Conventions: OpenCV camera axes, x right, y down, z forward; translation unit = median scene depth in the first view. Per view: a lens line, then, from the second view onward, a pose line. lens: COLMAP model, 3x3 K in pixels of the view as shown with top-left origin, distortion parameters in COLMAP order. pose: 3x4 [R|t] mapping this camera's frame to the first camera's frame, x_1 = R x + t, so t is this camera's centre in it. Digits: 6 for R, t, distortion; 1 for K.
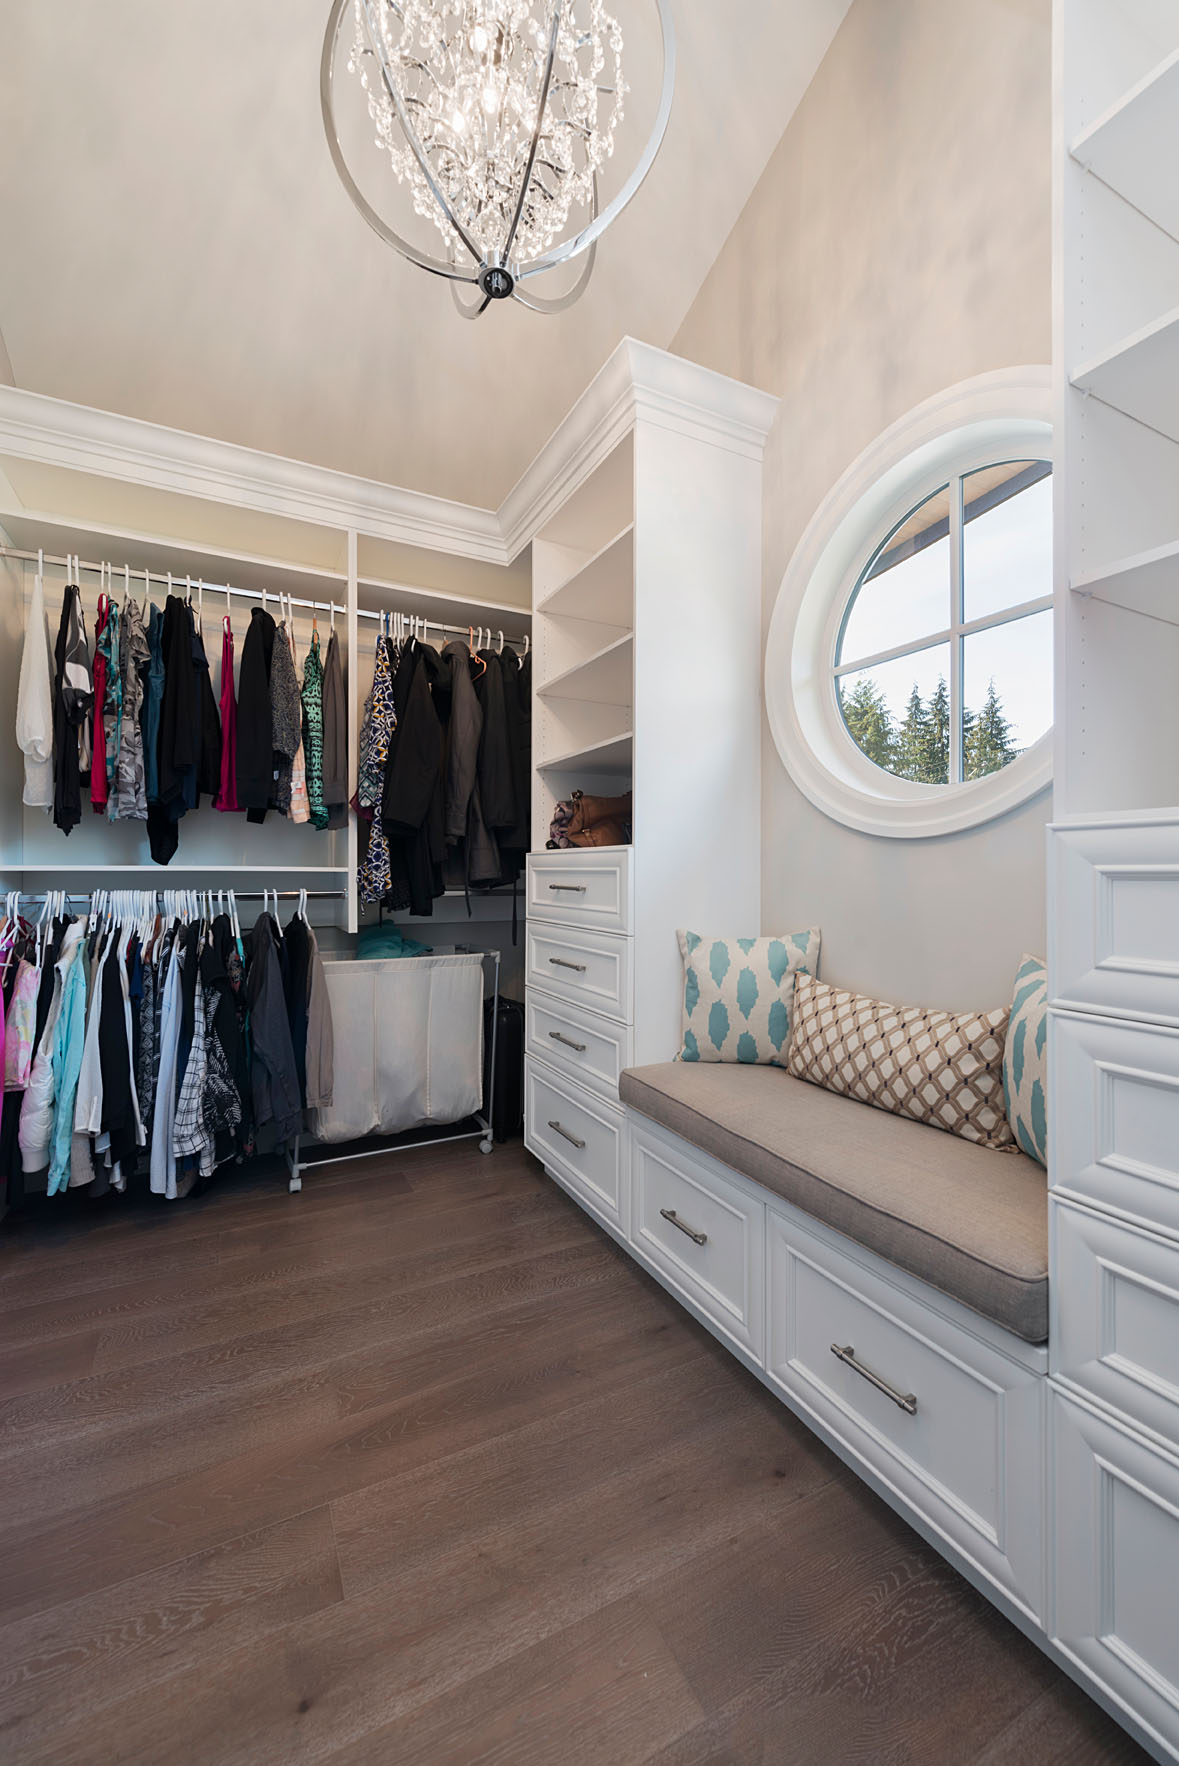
lens RADIAL K [[689.5, 0, 589.5], [0, 689.5, 883.0], [0, 0, 1]] dist [0.014838, -0.004664]
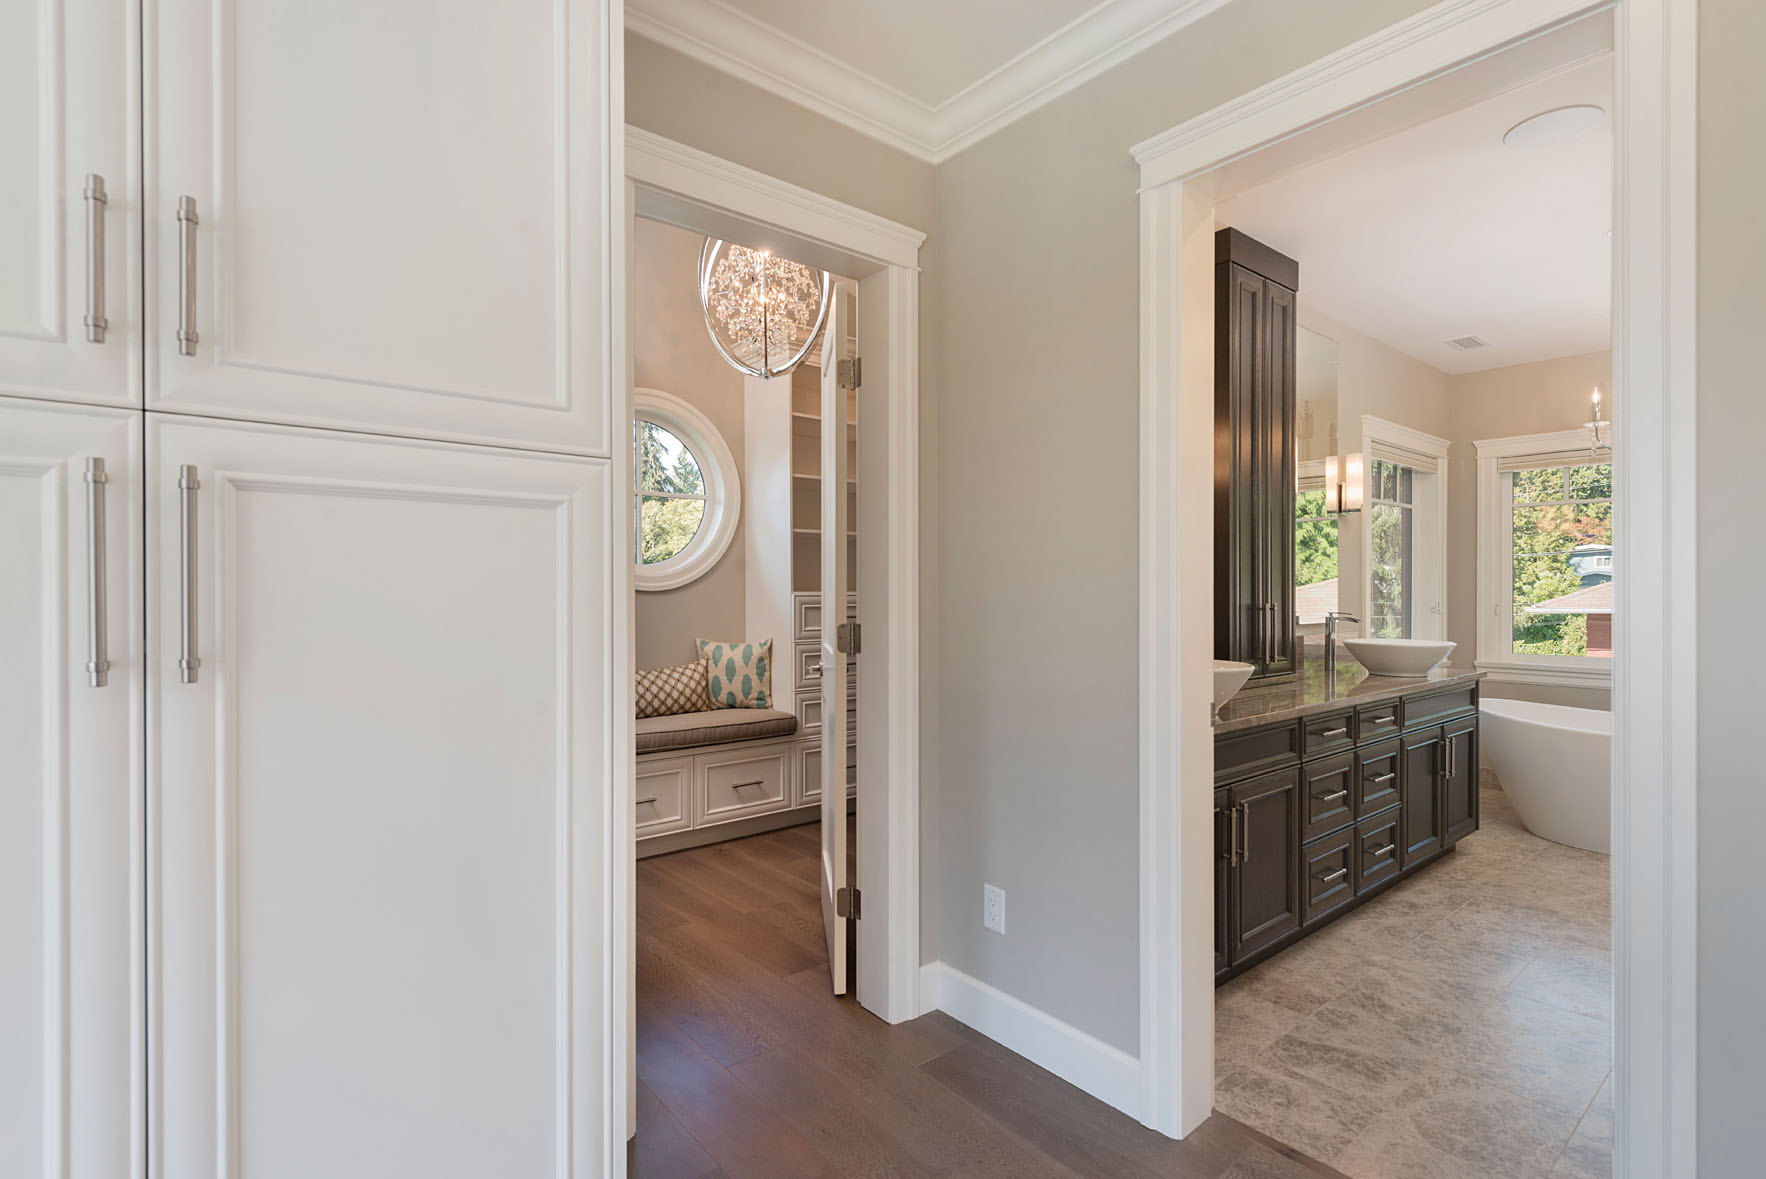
lens RADIAL K [[840.7, 0, 885.0], [0, 840.7, 597.1], [0, 0, 1]] dist [-0.000198, -0.000101]
pose [[-0.213913, -0.006973, 0.976828, -2.666004], [0.018551, 0.999765, 0.011199, -0.076004], [-0.976677, 0.020517, -0.213734, 1.007934]]
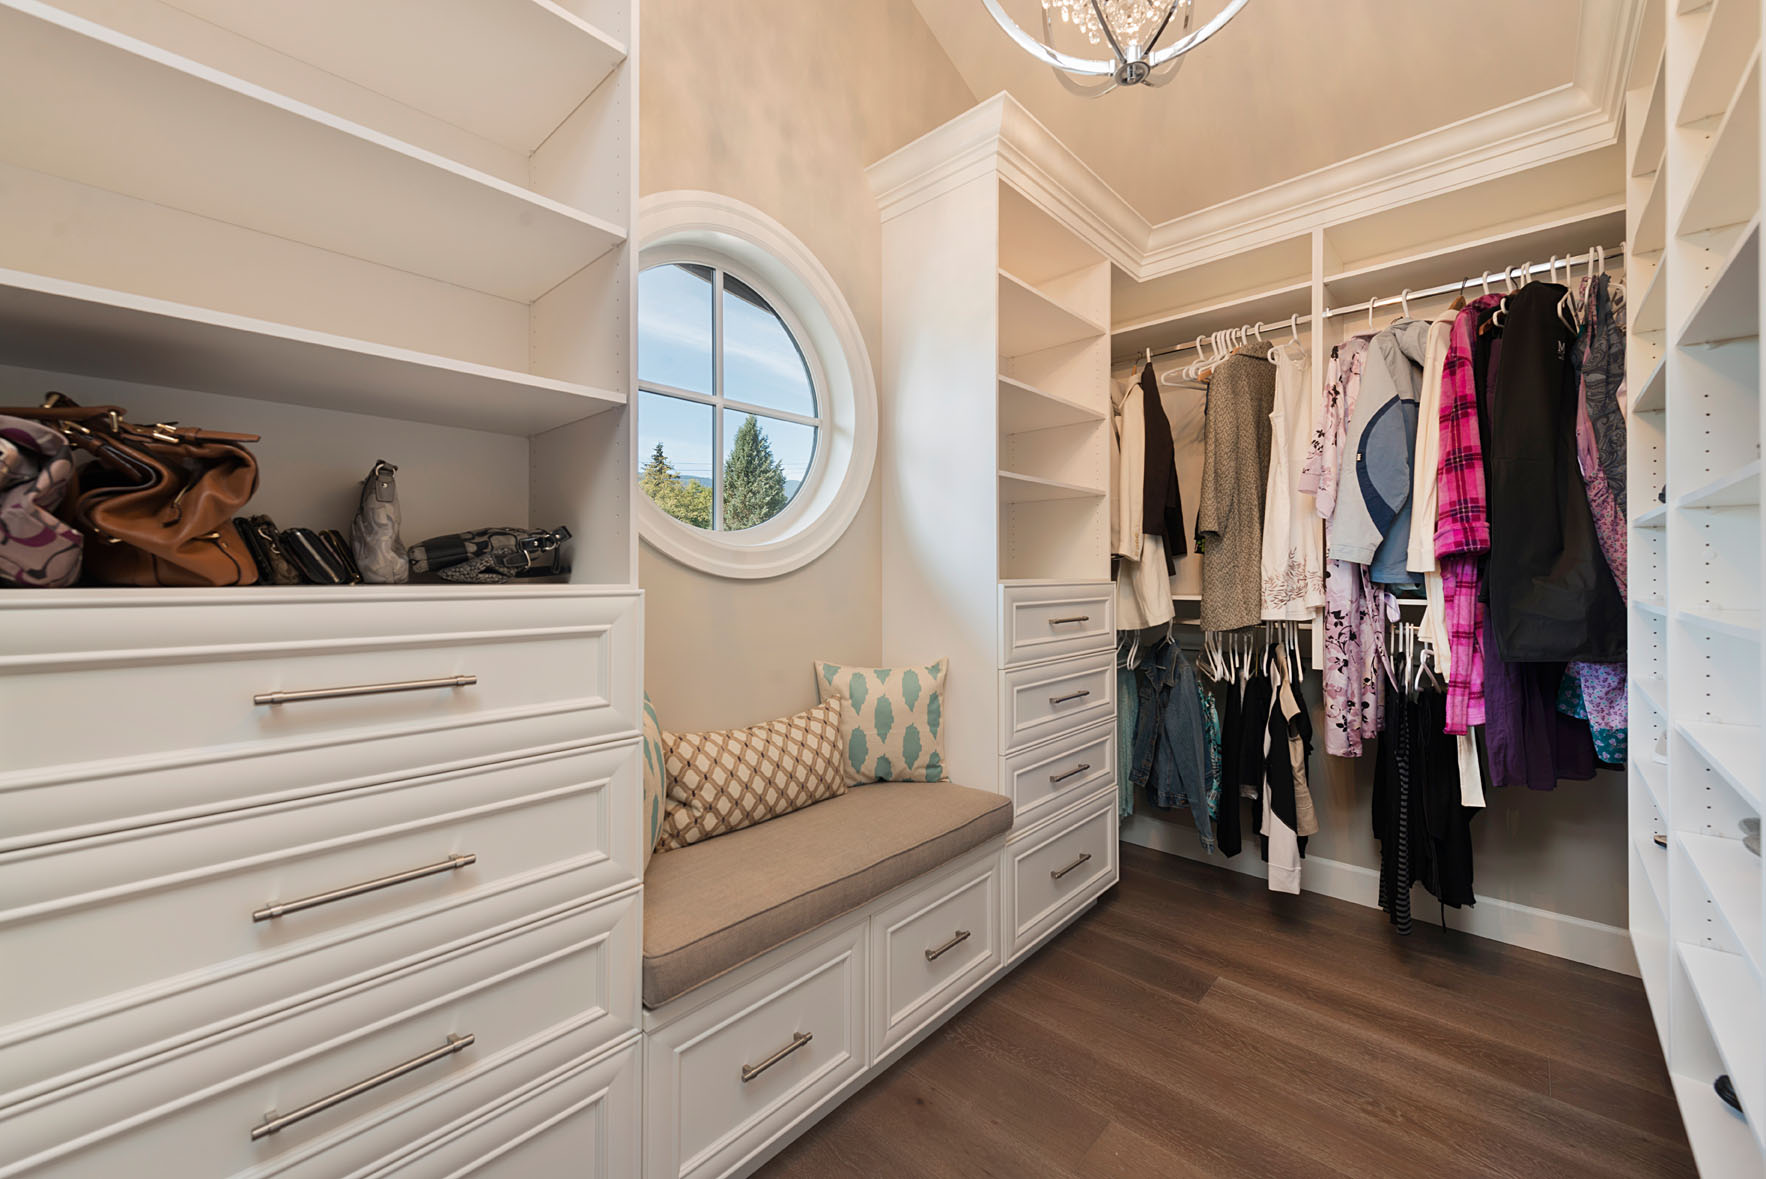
lens RADIAL K [[674.1, 0, 876.6], [0, 674.1, 576.9], [0, 0, 1]] dist [0.000286, -0.004309]
pose [[-0.326680, -0.000881, 0.945135, -0.796044], [0.015641, 0.999858, 0.006338, -0.087081], [-0.945005, 0.016854, -0.326620, 1.386382]]
